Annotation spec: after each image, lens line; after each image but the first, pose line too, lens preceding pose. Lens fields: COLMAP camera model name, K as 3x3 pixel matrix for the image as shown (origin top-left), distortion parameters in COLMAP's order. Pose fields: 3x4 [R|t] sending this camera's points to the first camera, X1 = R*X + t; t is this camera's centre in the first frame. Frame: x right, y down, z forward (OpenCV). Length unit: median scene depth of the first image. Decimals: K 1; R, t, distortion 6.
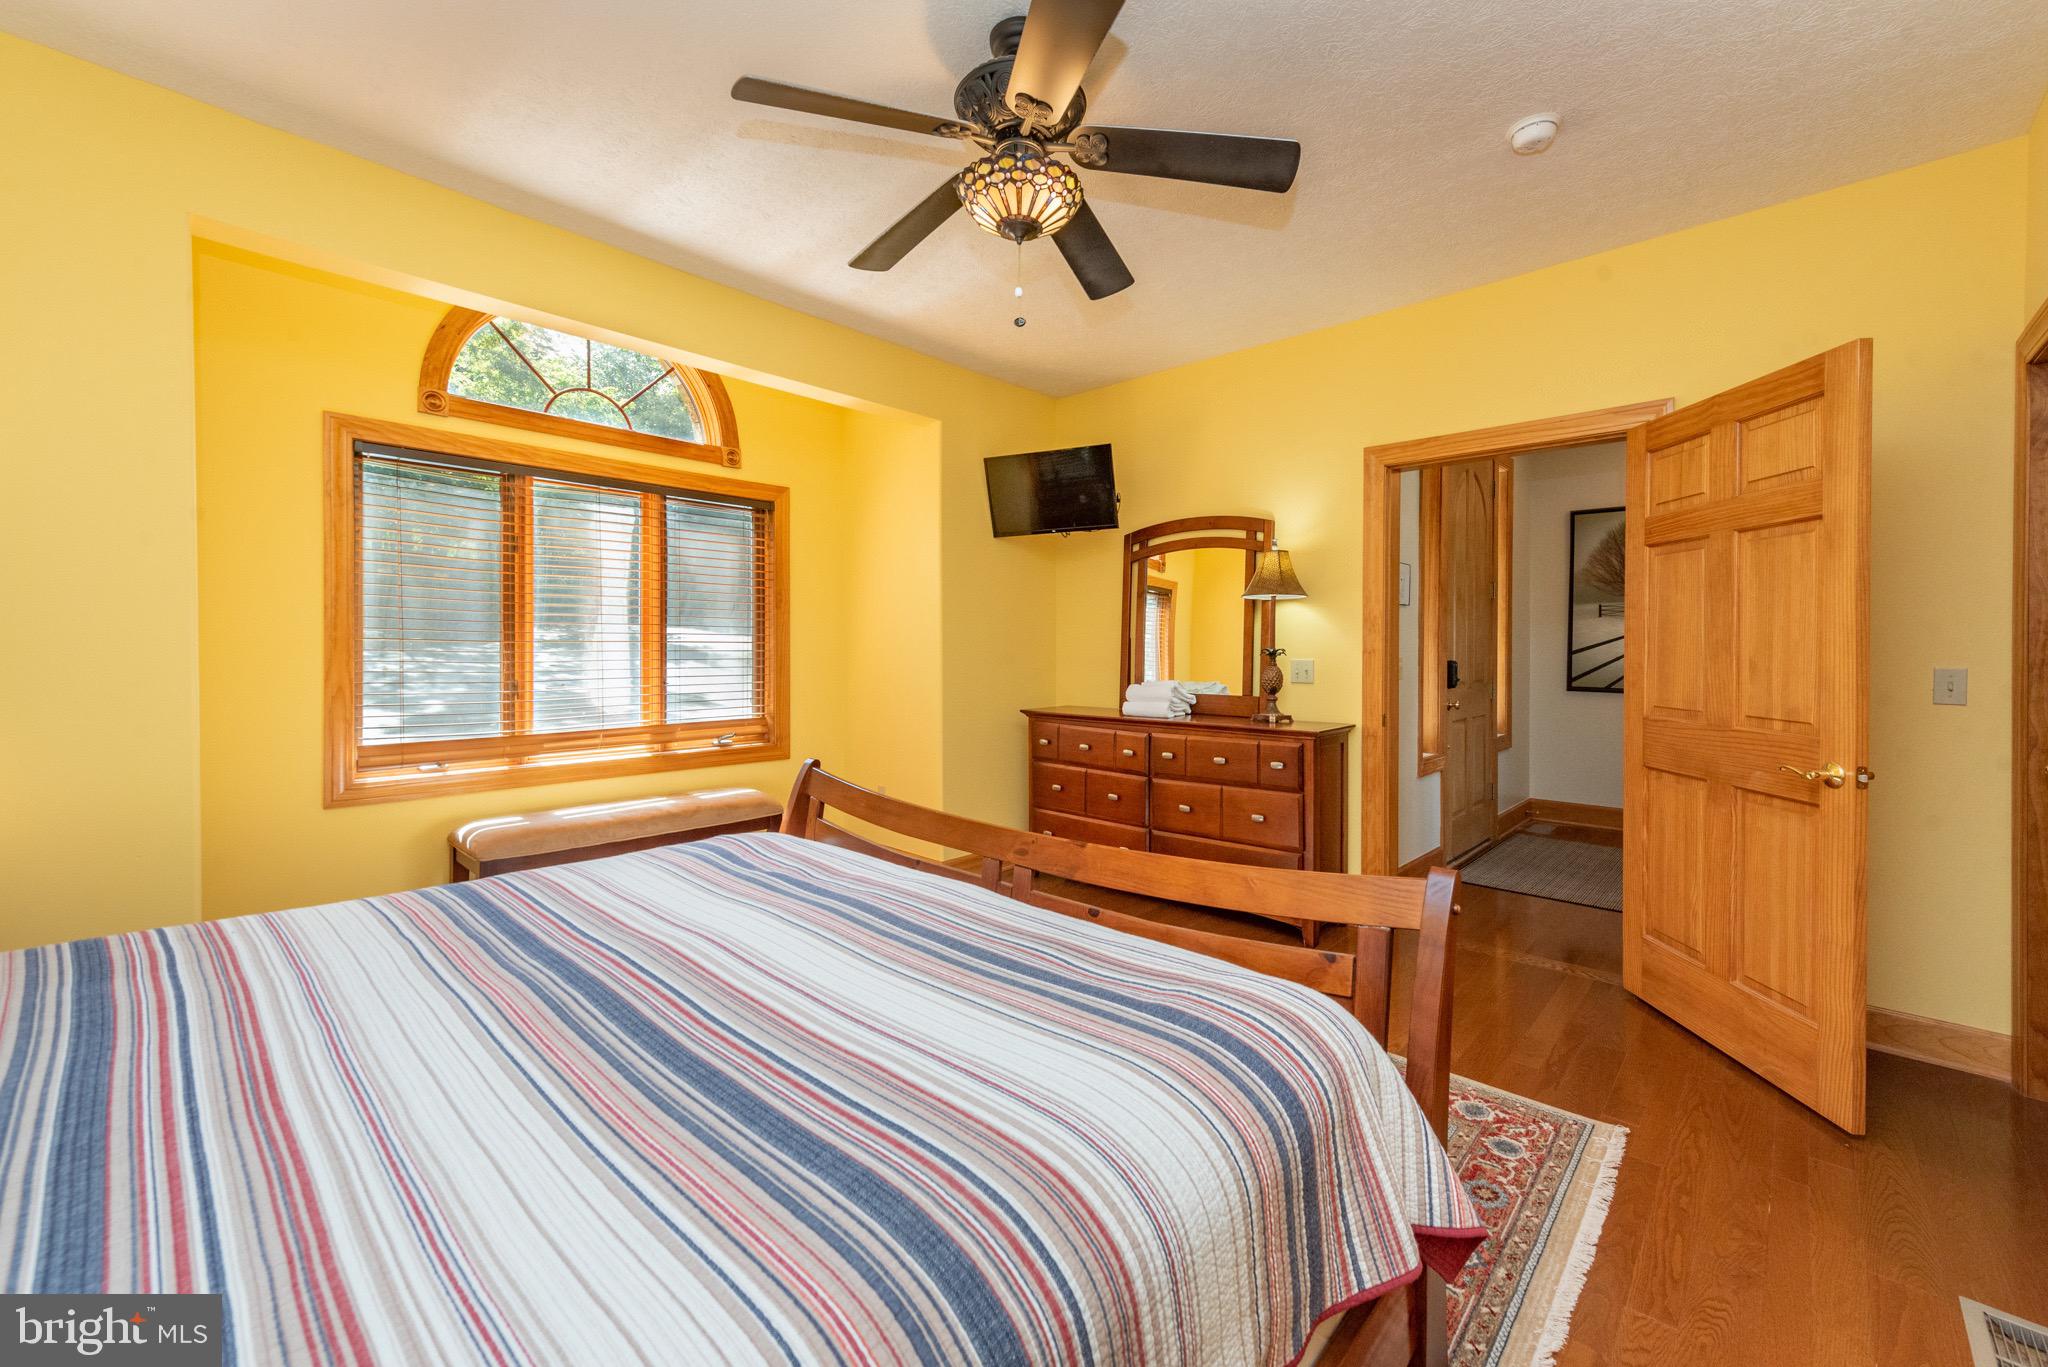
lens RADIAL K [[820.7, 0, 1027.1], [0, 820.7, 646.8], [0, 0, 1]] dist [0.021990, 0.000001]
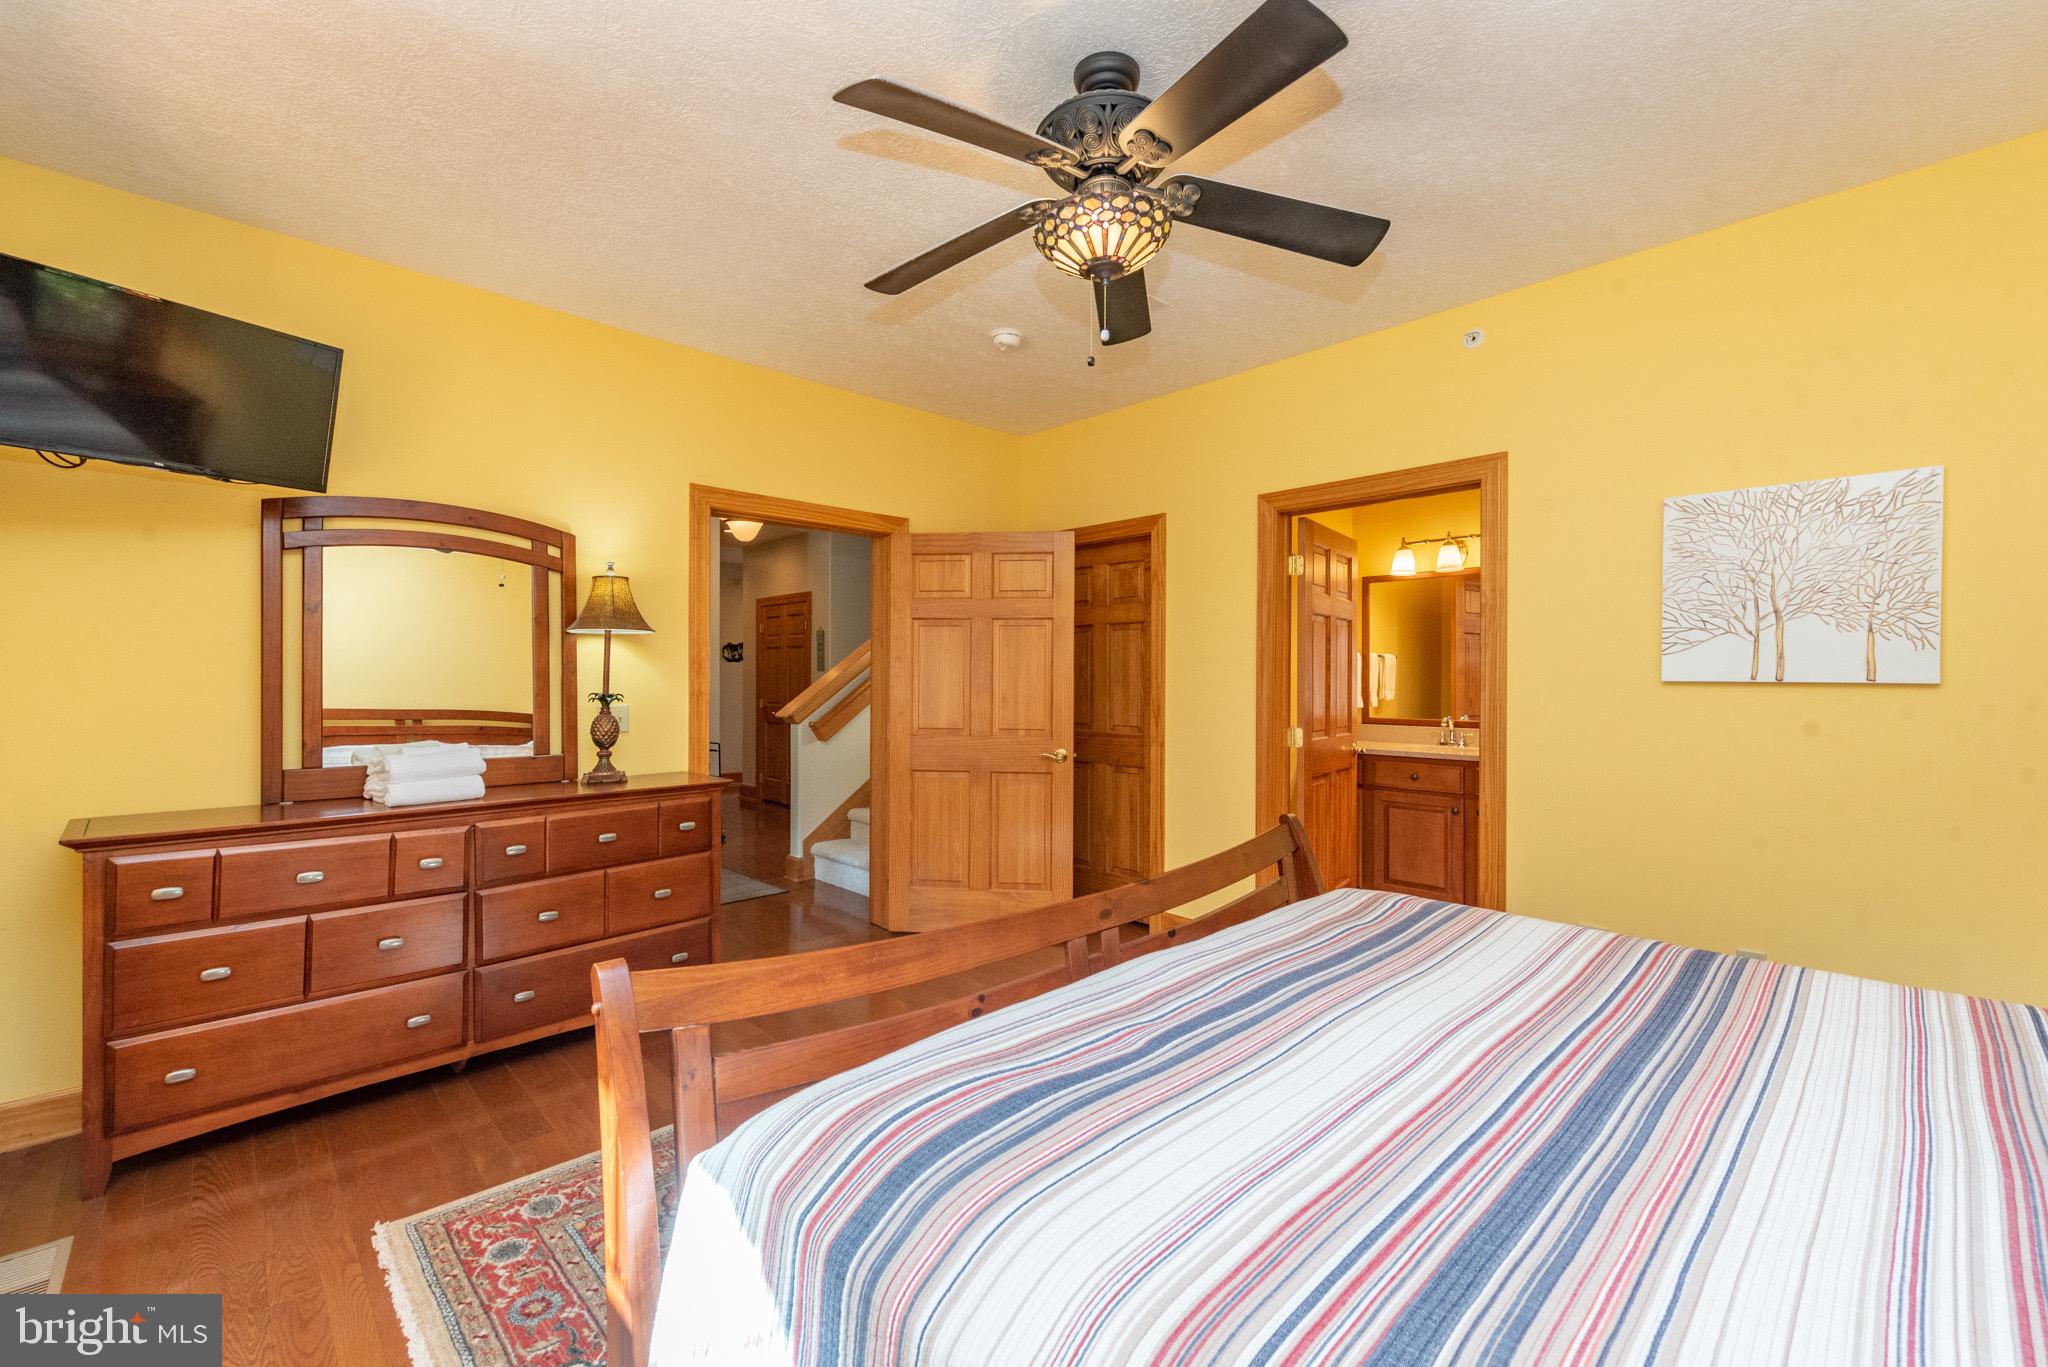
lens RADIAL K [[810.7, 0, 1026.0], [0, 810.7, 675.4], [0, 0, 1]] dist [0.003033, 0.000211]
pose [[0.081196, 0.003142, 0.996693, -0.749225], [0.001260, 0.999994, -0.003255, -0.019743], [-0.996697, 0.001521, 0.081191, 0.794473]]
